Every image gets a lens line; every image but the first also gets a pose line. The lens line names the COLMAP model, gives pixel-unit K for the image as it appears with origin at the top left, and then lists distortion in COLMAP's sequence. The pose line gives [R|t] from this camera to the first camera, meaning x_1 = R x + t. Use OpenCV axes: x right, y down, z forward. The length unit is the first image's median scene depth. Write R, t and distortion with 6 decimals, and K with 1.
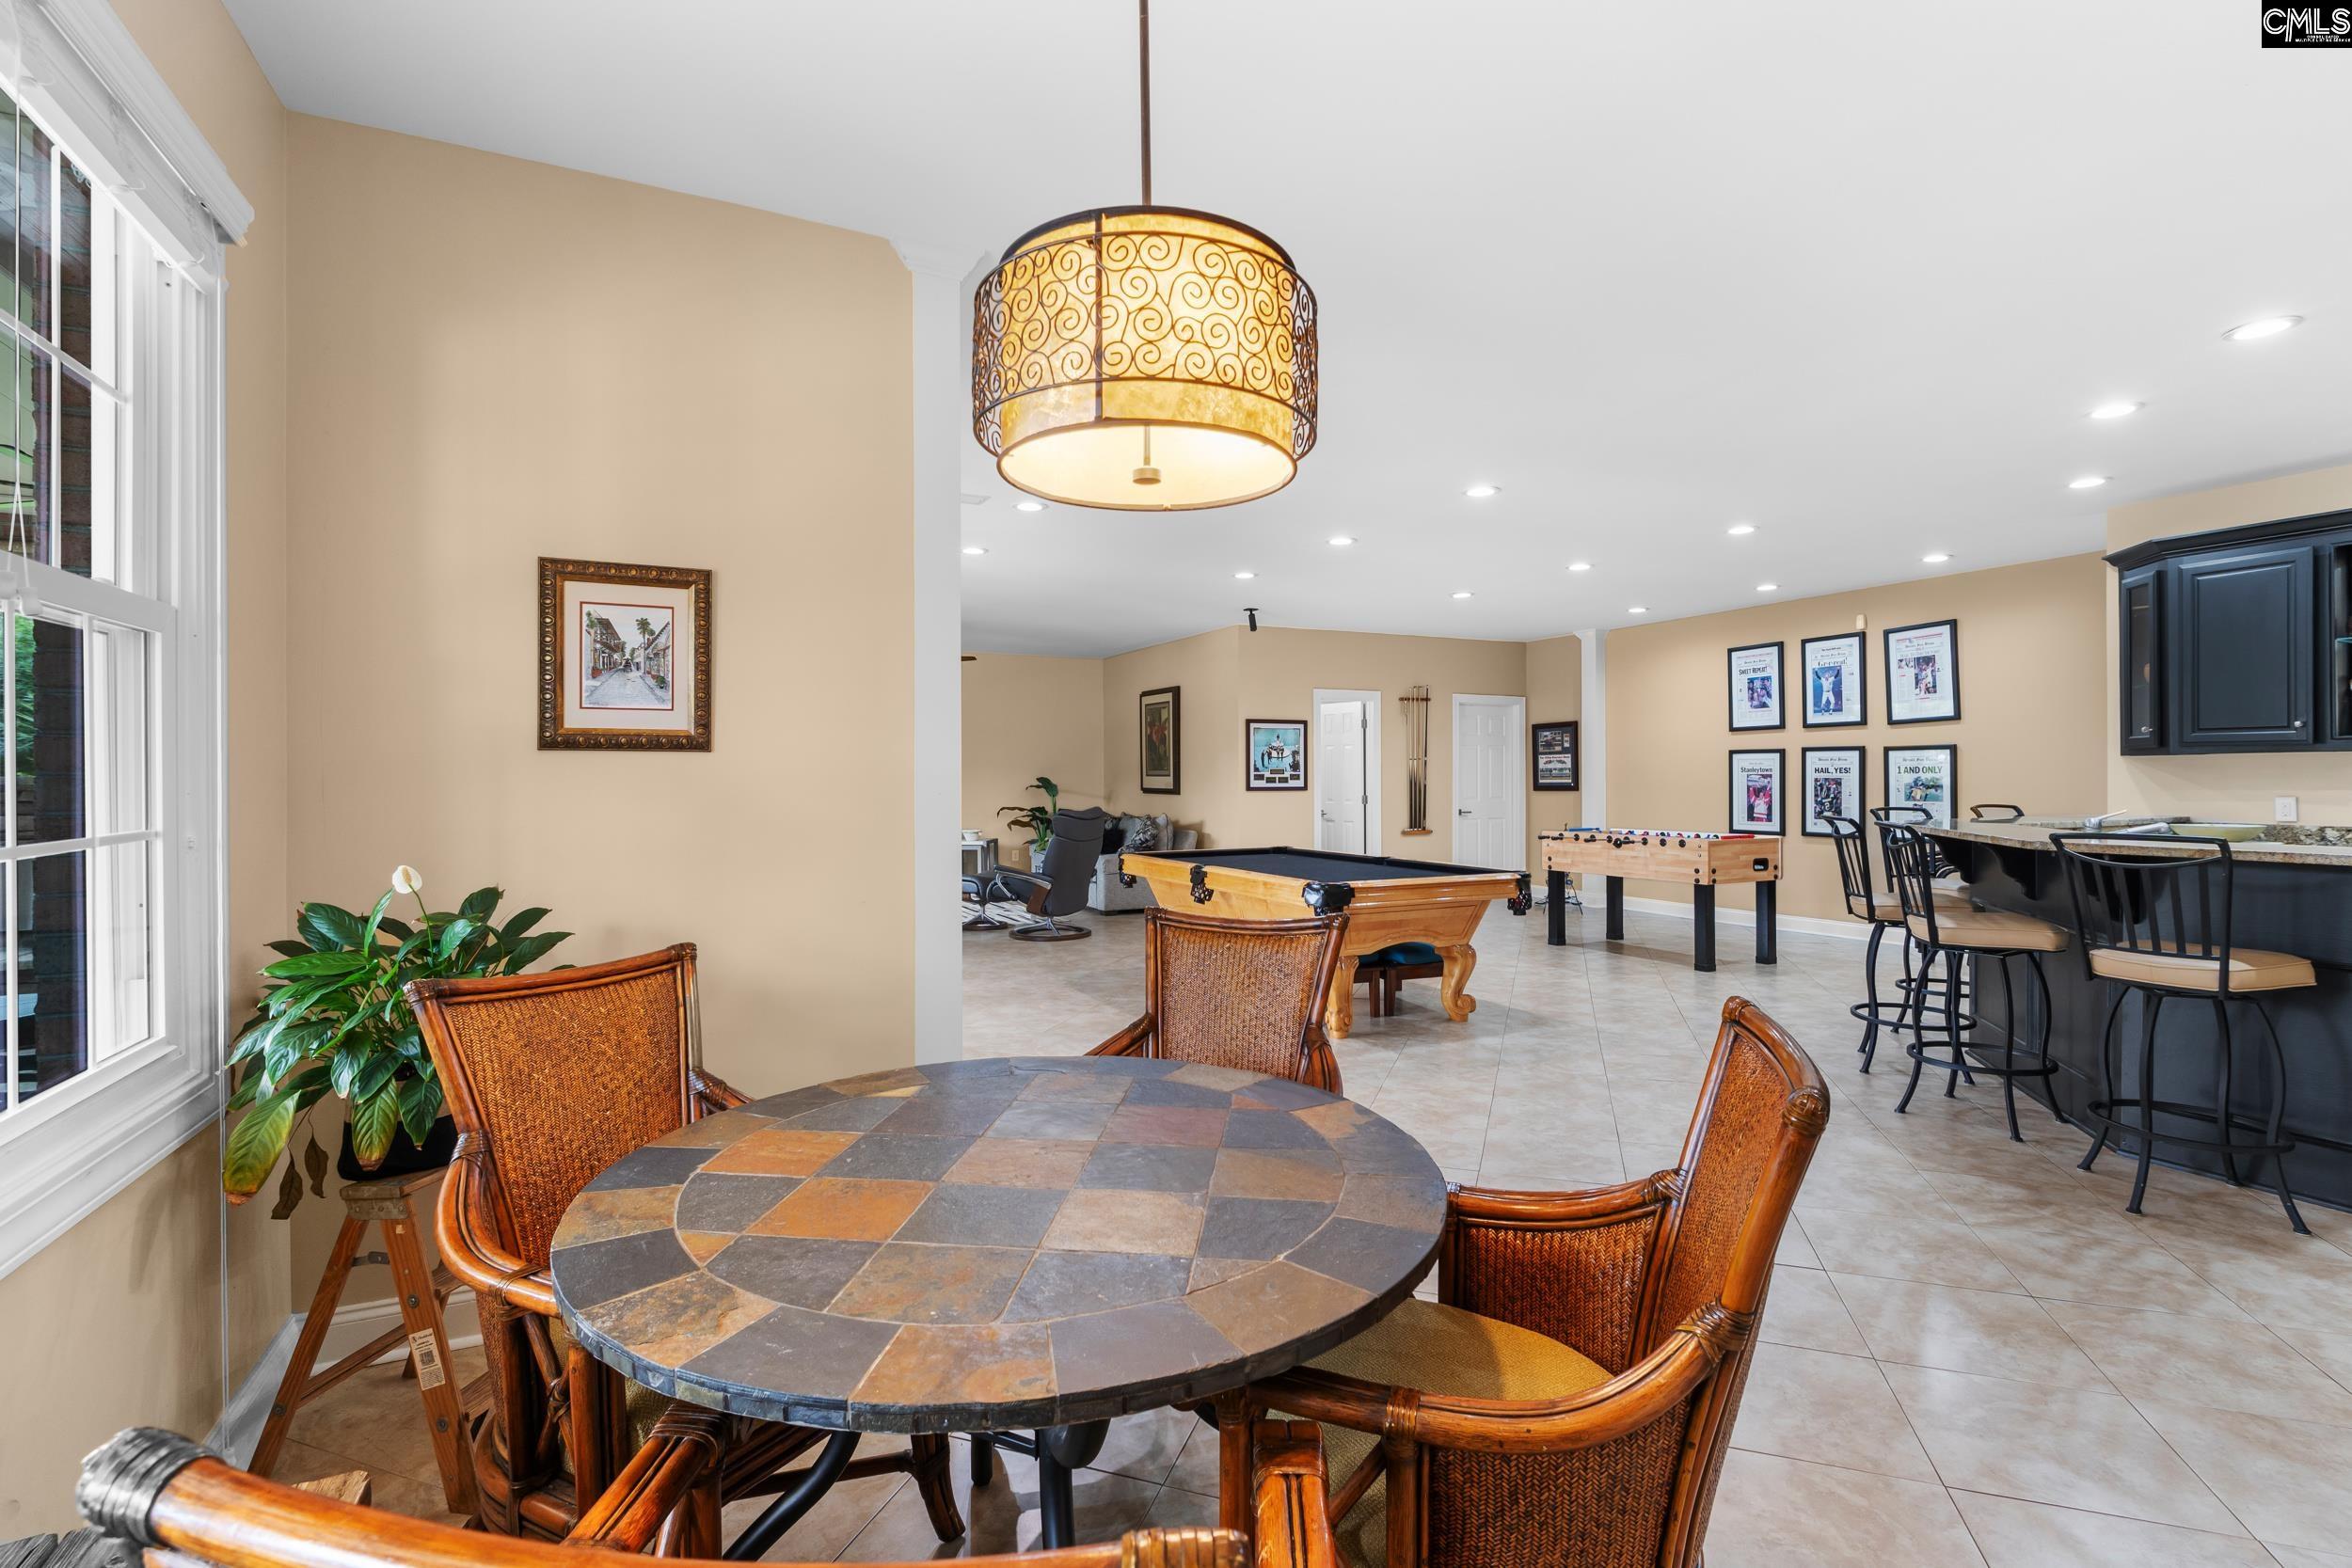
lens RADIAL K [[1089.5, 0, 1162.9], [0, 1089.5, 784.3], [0, 0, 1]] dist [-0.012239, 0.001540]
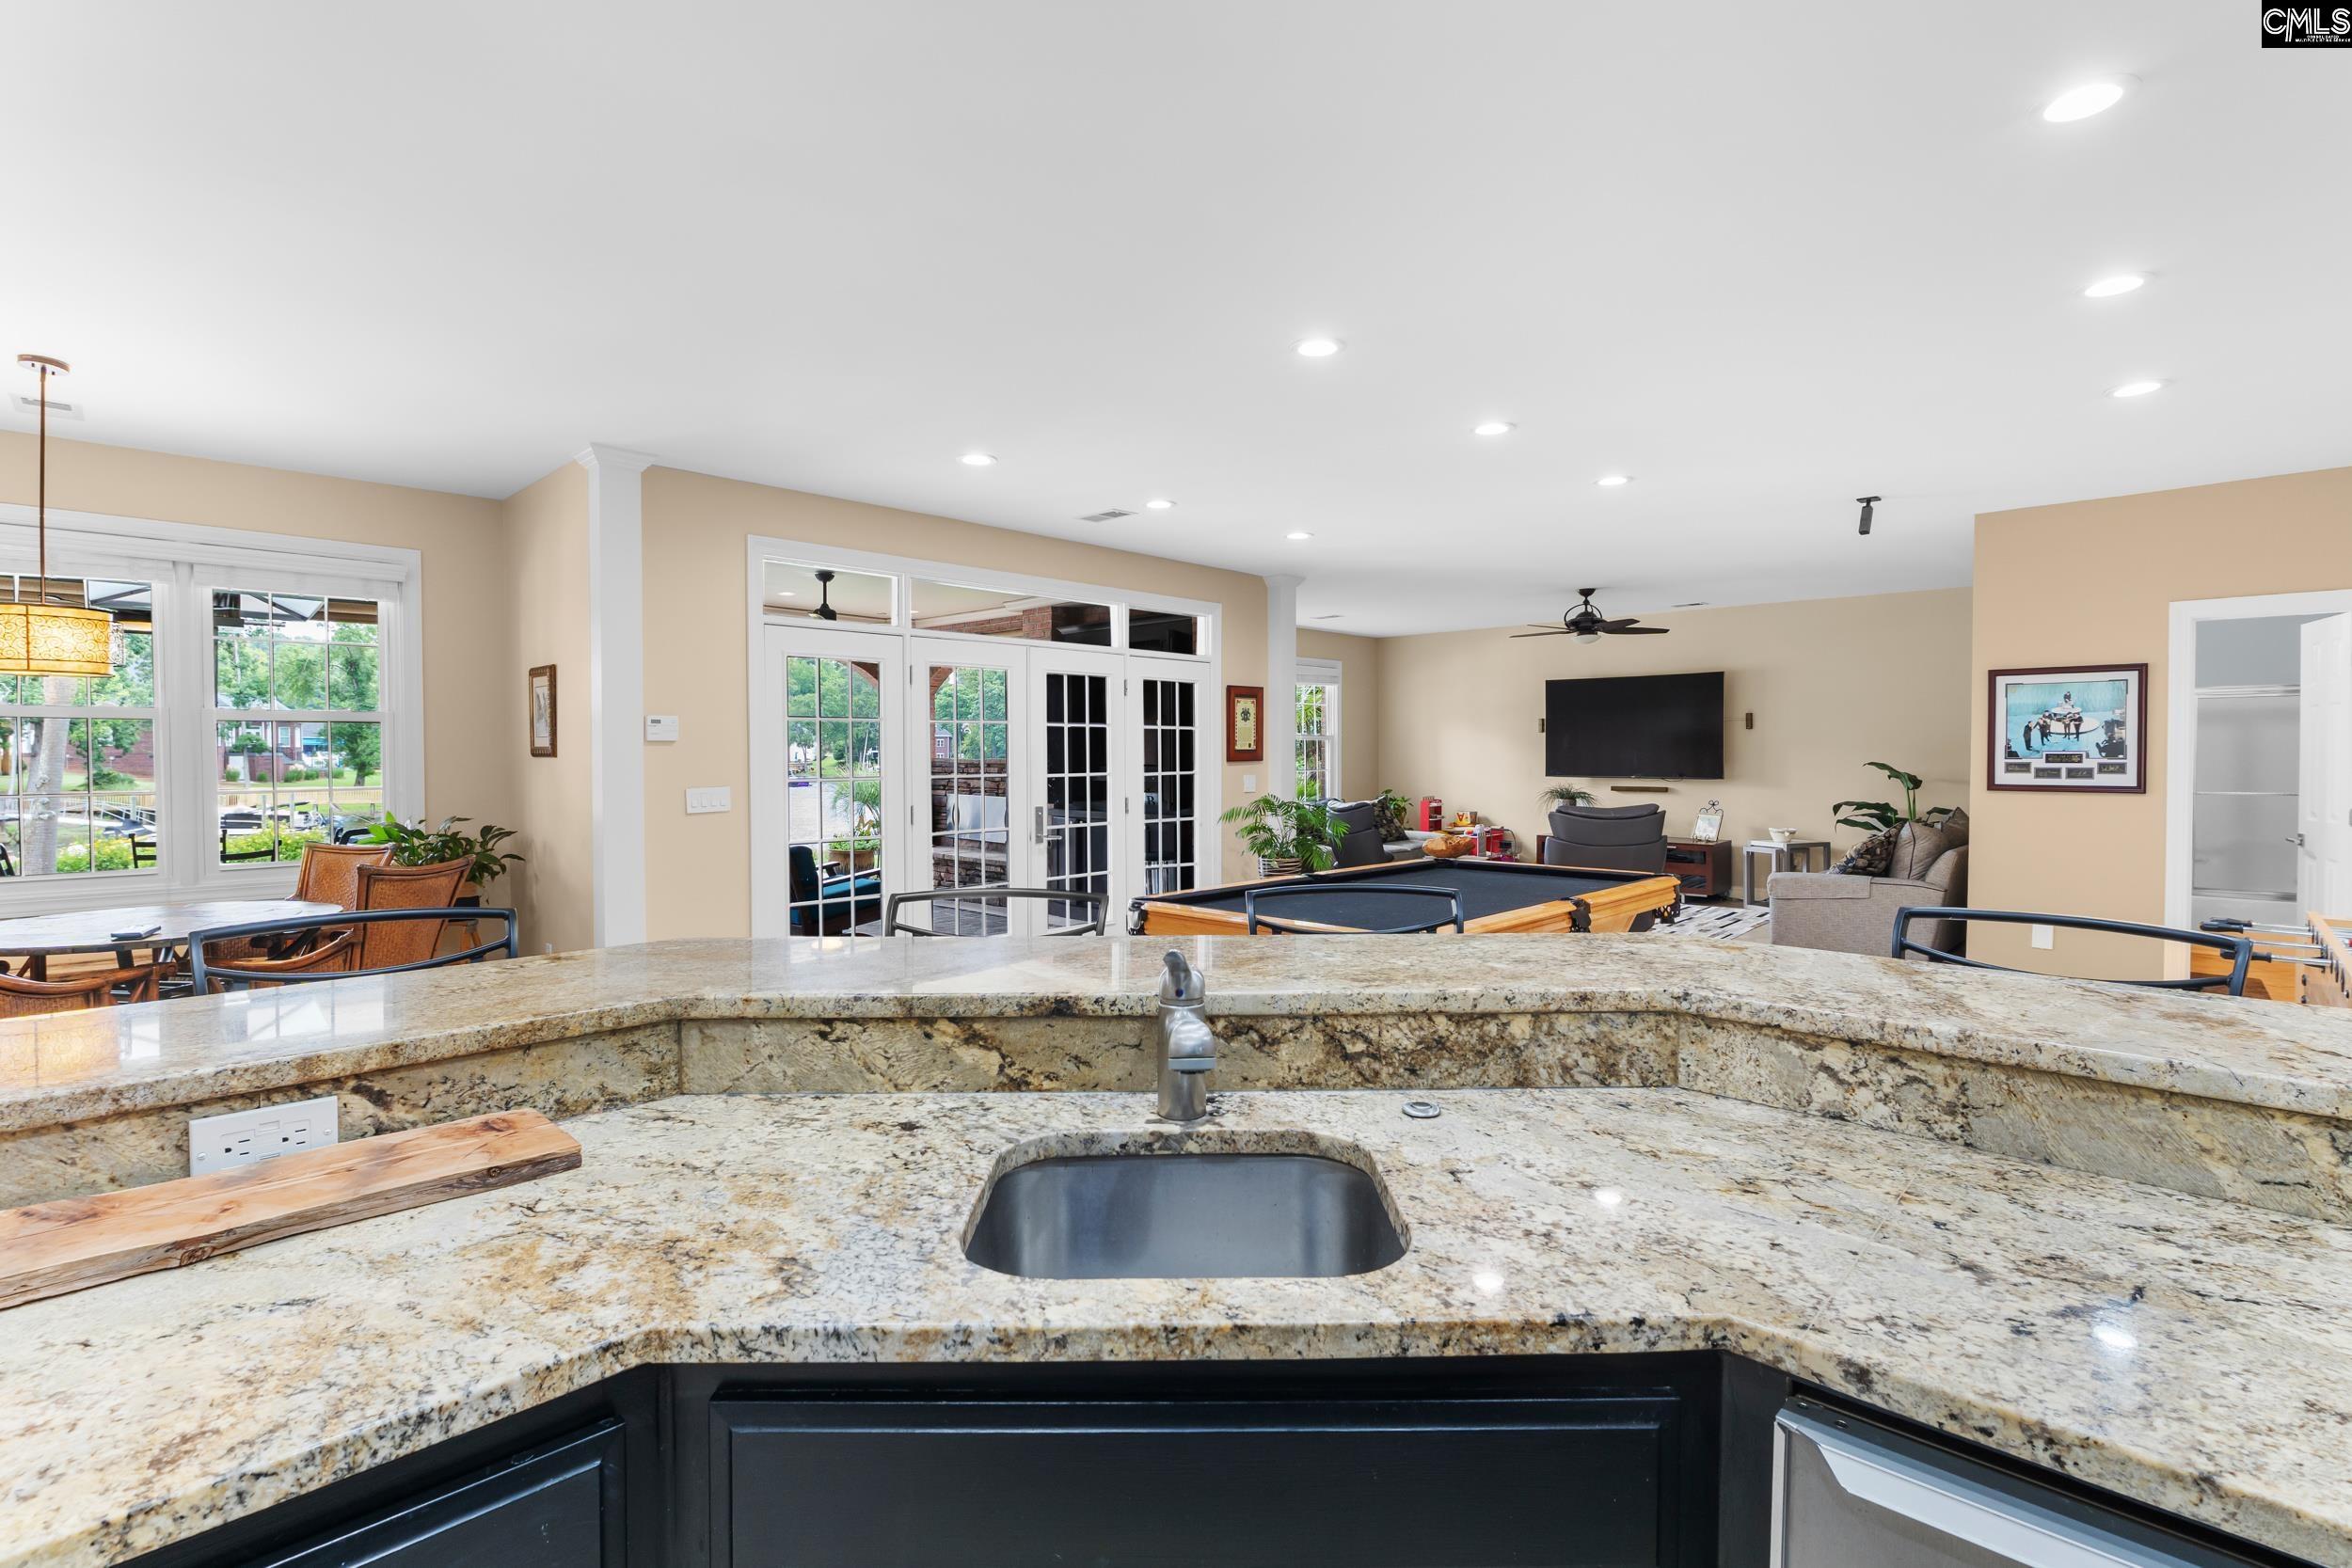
lens RADIAL K [[1089.5, 0, 1183.0], [0, 1089.5, 782.9], [0, 0, 1]] dist [-0.012239, 0.001540]
pose [[0.352704, 0.028084, -0.935313, 0.526050], [-0.006256, 0.999598, 0.027655, -0.012947], [0.935714, -0.003903, 0.352738, 0.412805]]
